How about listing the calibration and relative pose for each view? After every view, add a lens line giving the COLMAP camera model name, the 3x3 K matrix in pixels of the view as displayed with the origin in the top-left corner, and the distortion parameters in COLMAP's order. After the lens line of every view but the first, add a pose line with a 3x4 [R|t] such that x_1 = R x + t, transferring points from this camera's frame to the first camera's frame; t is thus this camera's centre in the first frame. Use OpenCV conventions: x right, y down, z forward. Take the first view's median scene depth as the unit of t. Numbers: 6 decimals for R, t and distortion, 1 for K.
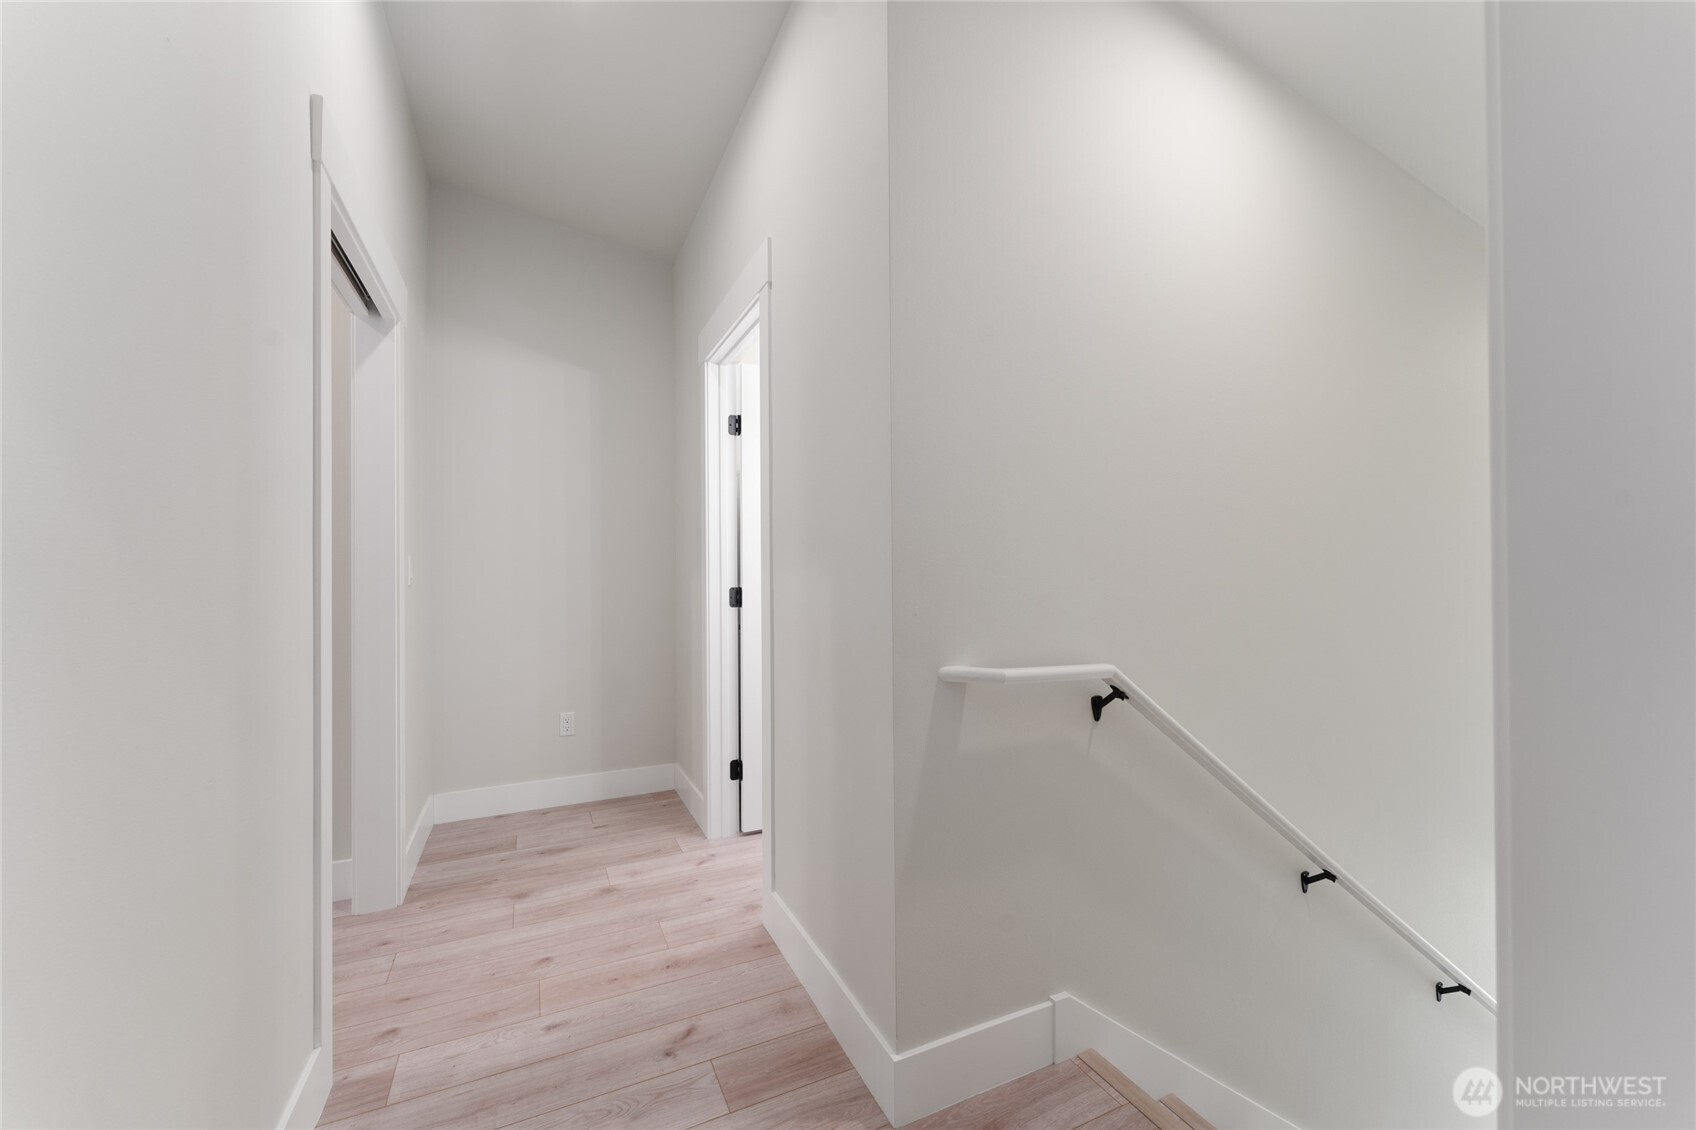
lens RADIAL K [[691.5, 0, 856.0], [0, 691.5, 575.2], [0, 0, 1]] dist [-0.002598, -0.000543]
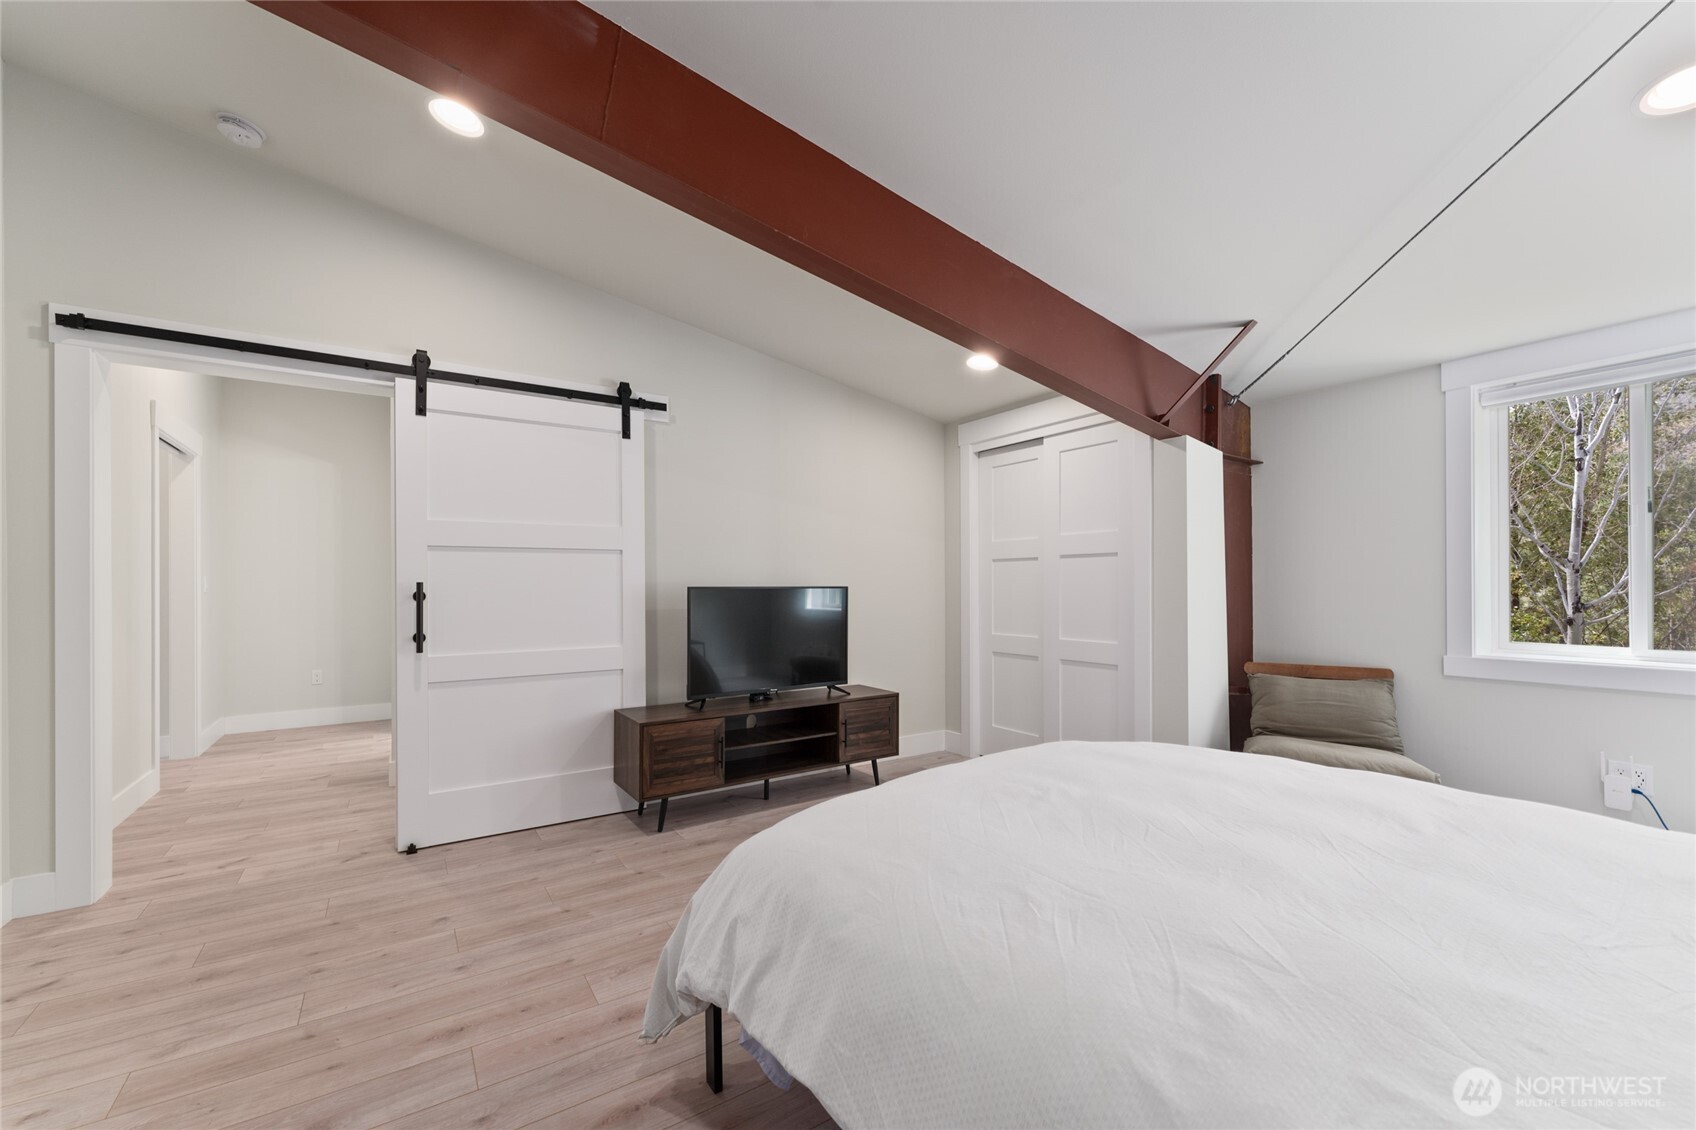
lens RADIAL K [[691.5, 0, 840.3], [0, 691.5, 575.4], [0, 0, 1]] dist [-0.002598, -0.000543]
pose [[0.990948, -0.009839, 0.133887, 0.844956], [0.011600, 0.999856, -0.012380, 0.009092], [-0.133746, 0.013821, 0.990919, -1.128837]]
